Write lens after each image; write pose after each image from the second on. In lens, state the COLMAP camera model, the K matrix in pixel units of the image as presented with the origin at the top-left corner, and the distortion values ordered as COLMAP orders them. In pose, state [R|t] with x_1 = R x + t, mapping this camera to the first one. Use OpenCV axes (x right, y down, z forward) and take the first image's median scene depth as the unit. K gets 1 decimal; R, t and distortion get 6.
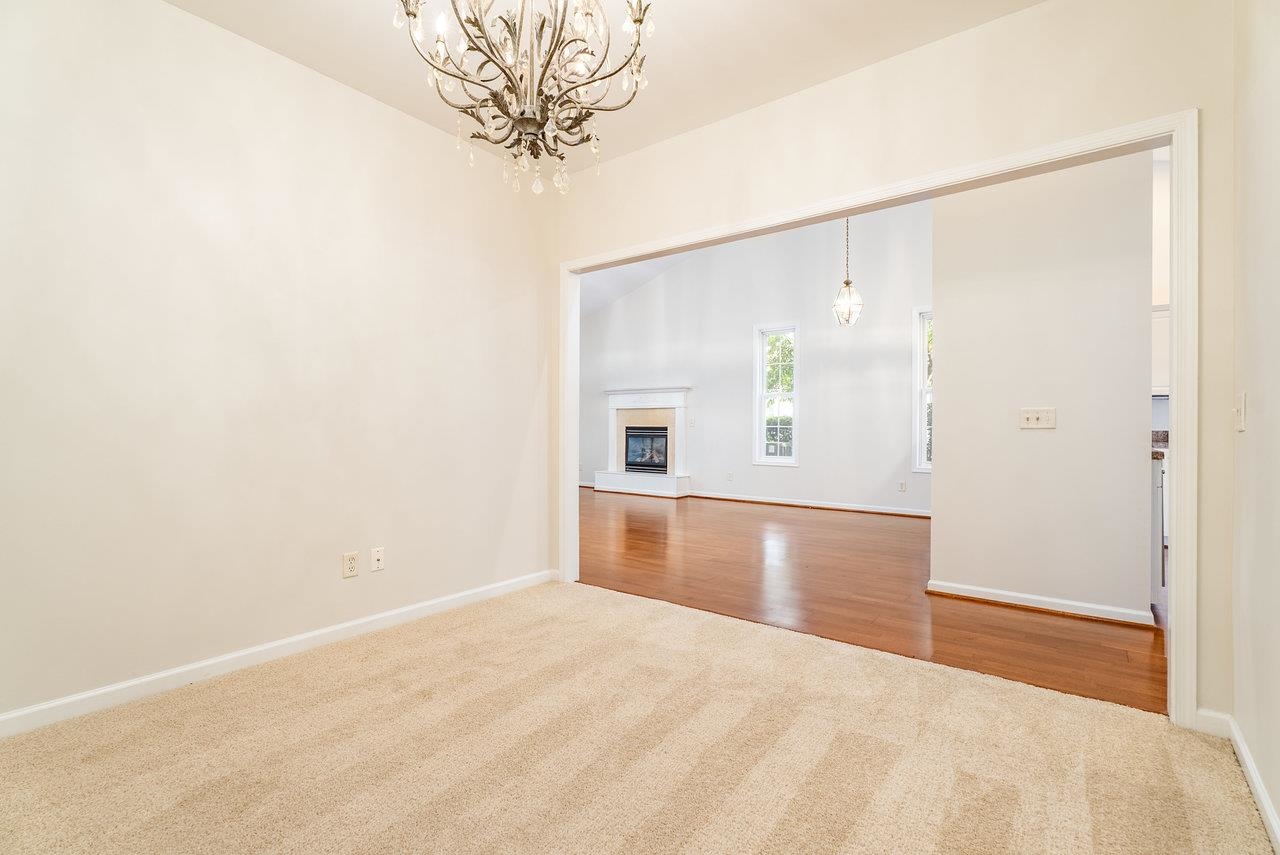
lens RADIAL K [[588.8, 0, 640.0], [0, 588.8, 427.5], [0, 0, 1]] dist [0.000037, -0.000006]
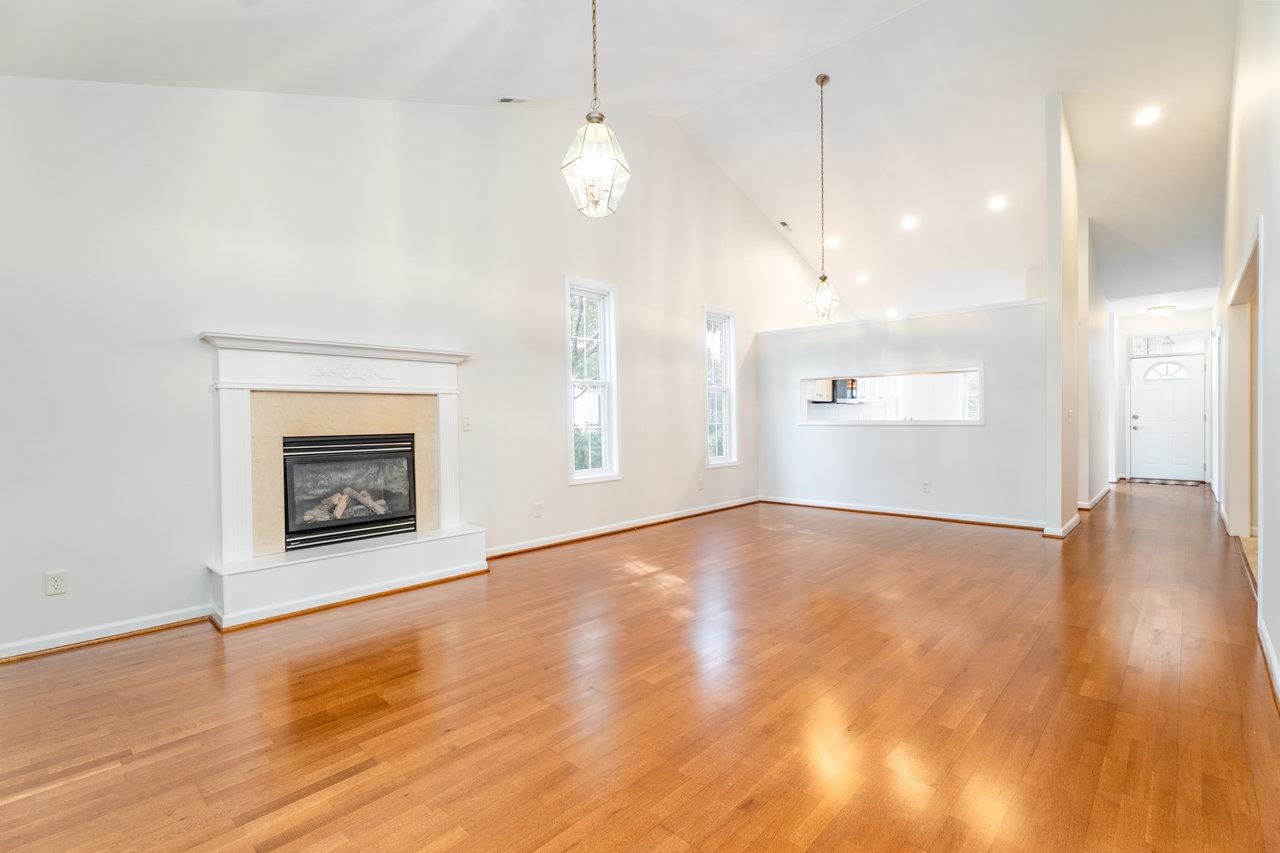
lens RADIAL K [[588.8, 0, 640.0], [0, 588.8, 426.5], [0, 0, 1]] dist [0.000037, -0.000006]
pose [[0.089024, -0.022466, 0.995776, -0.406485], [0.010512, 0.999711, 0.021615, -0.014759], [-0.995974, 0.008544, 0.089235, 0.768231]]
